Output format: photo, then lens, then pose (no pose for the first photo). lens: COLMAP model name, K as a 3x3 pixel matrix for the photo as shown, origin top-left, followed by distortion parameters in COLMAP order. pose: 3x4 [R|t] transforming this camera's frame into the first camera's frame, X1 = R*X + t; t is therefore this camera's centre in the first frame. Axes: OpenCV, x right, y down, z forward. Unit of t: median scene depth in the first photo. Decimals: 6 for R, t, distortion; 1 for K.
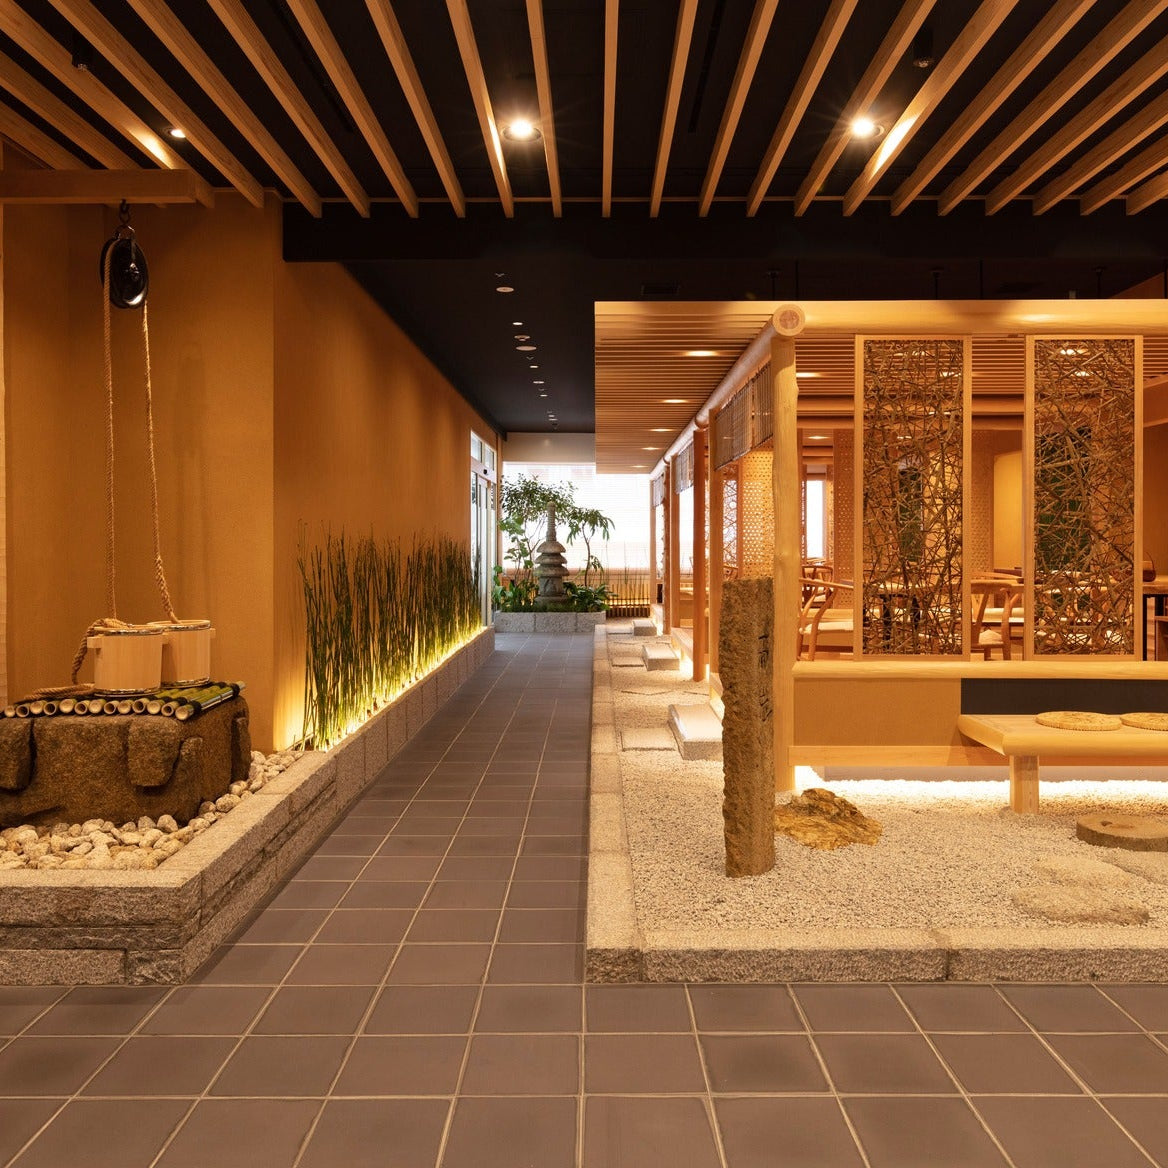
lens RADIAL K [[996.6, 0, 586.8], [0, 996.6, 548.4], [0, 0, 1]] dist [0.006792, -0.000737]
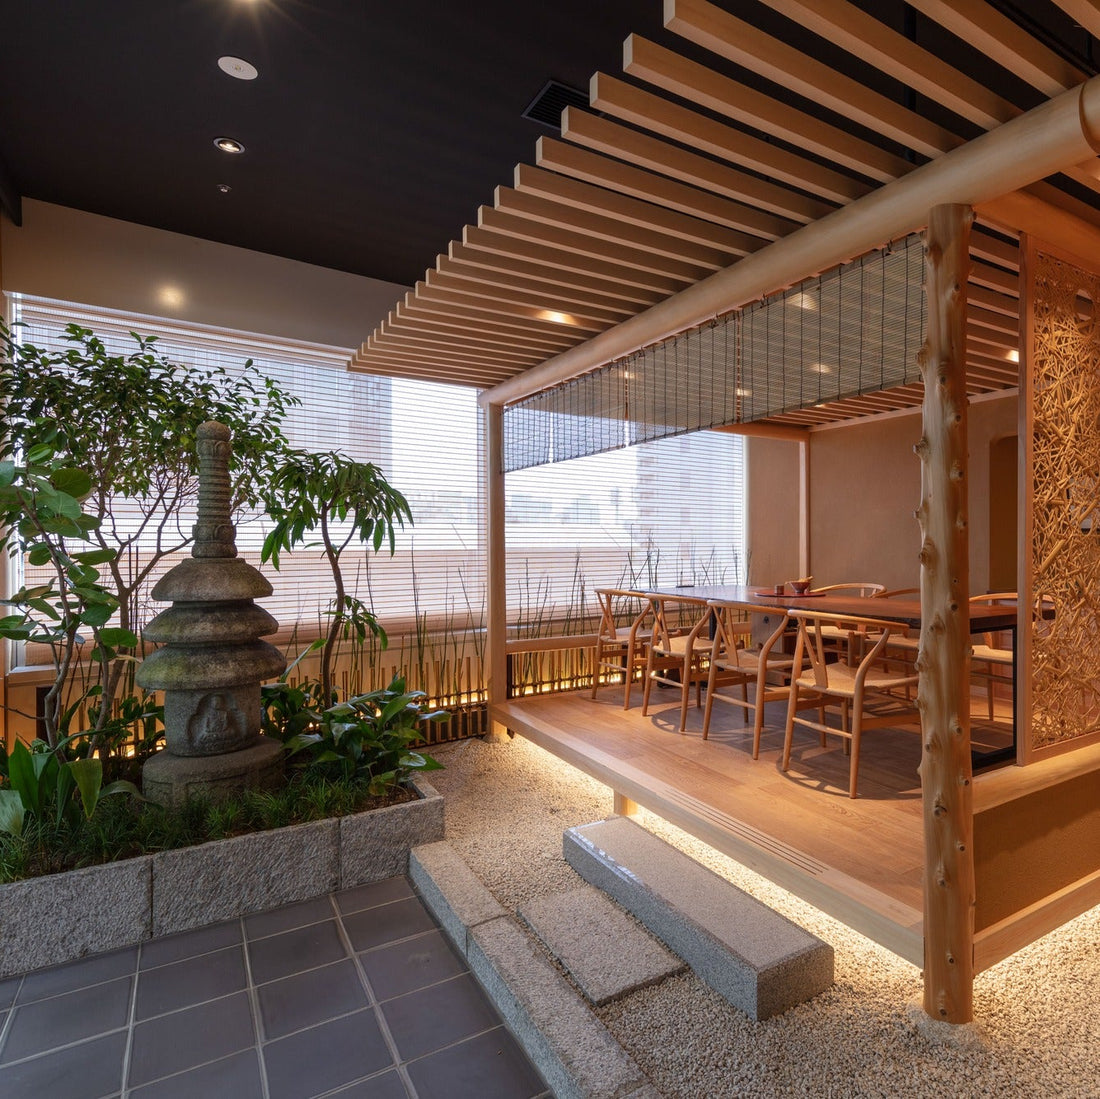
lens RADIAL K [[712.7, 0, 668.4], [0, 712.7, 546.1], [0, 0, 1]] dist [0.008332, -0.000803]
pose [[0.822619, -0.002874, 0.568586, -0.144810], [0.002128, 0.999996, 0.001976, -0.034861], [-0.568590, -0.000416, 0.822621, 2.404373]]
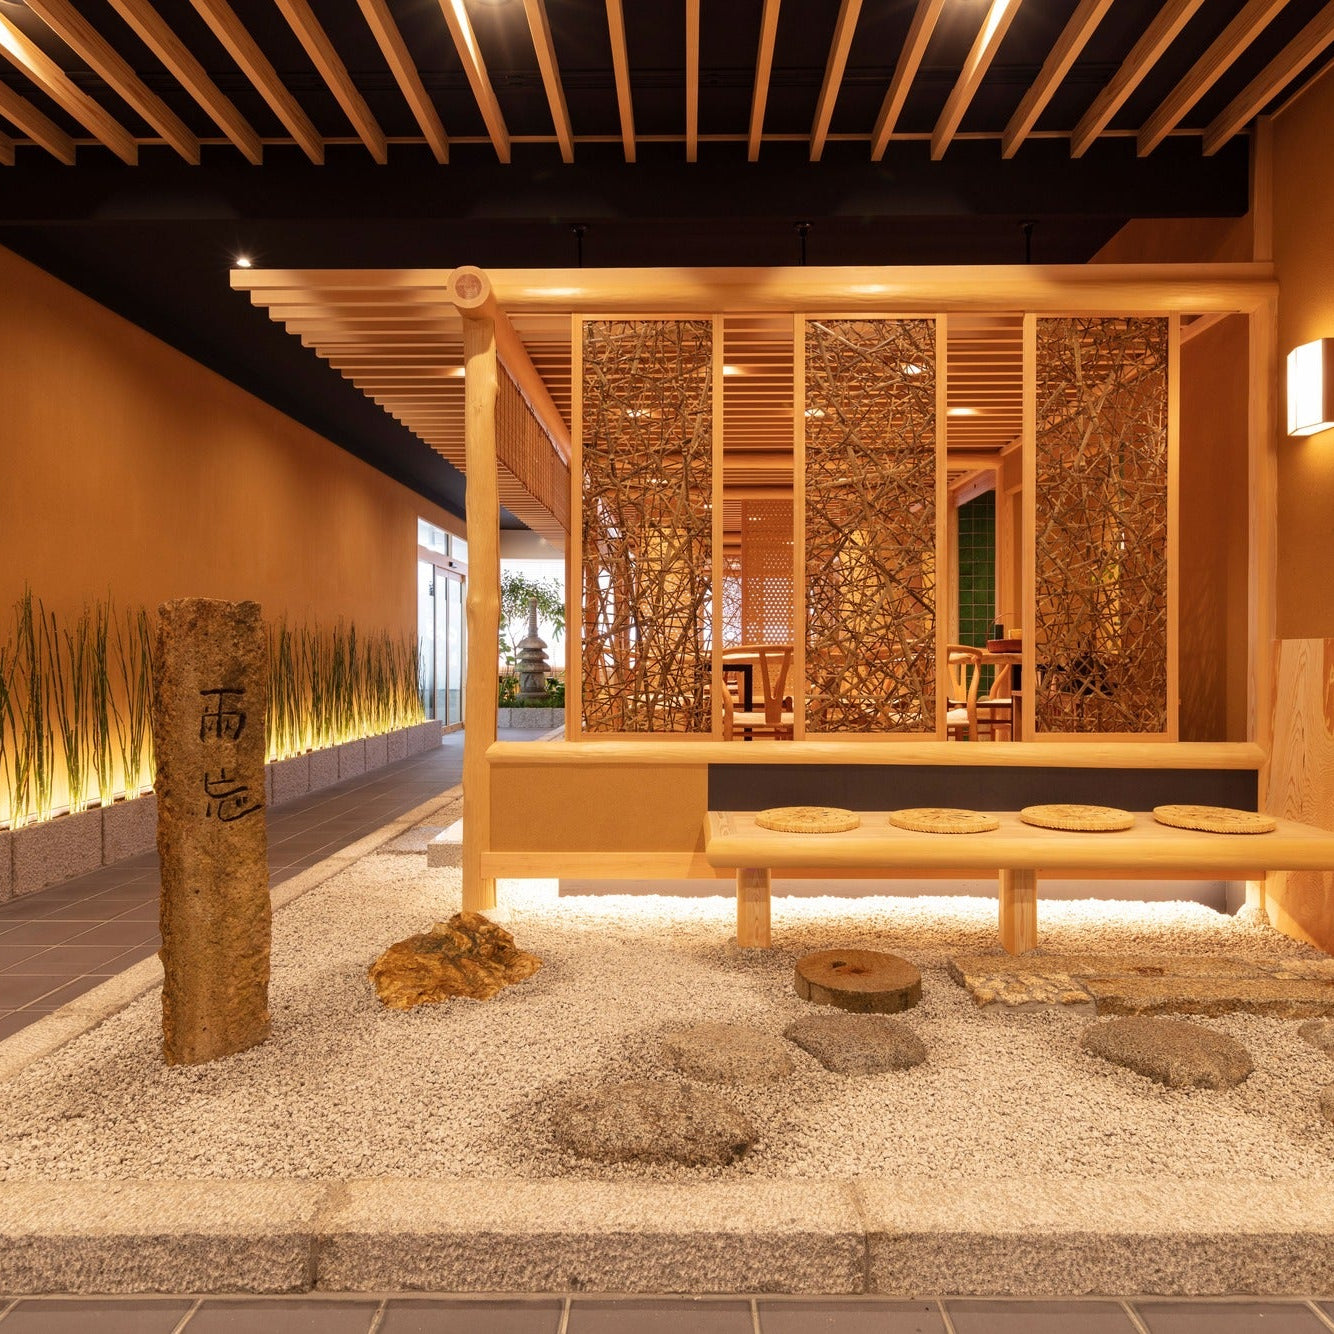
lens RADIAL K [[902.5, 0, 673.9], [0, 902.5, 660.4], [0, 0, 1]] dist [0.007881, -0.000624]
pose [[0.999988, 0.000848, -0.004905, 0.350972], [-0.000847, 1.000000, 0.000168, 0.050966], [0.004905, -0.000164, 0.999988, 0.309092]]
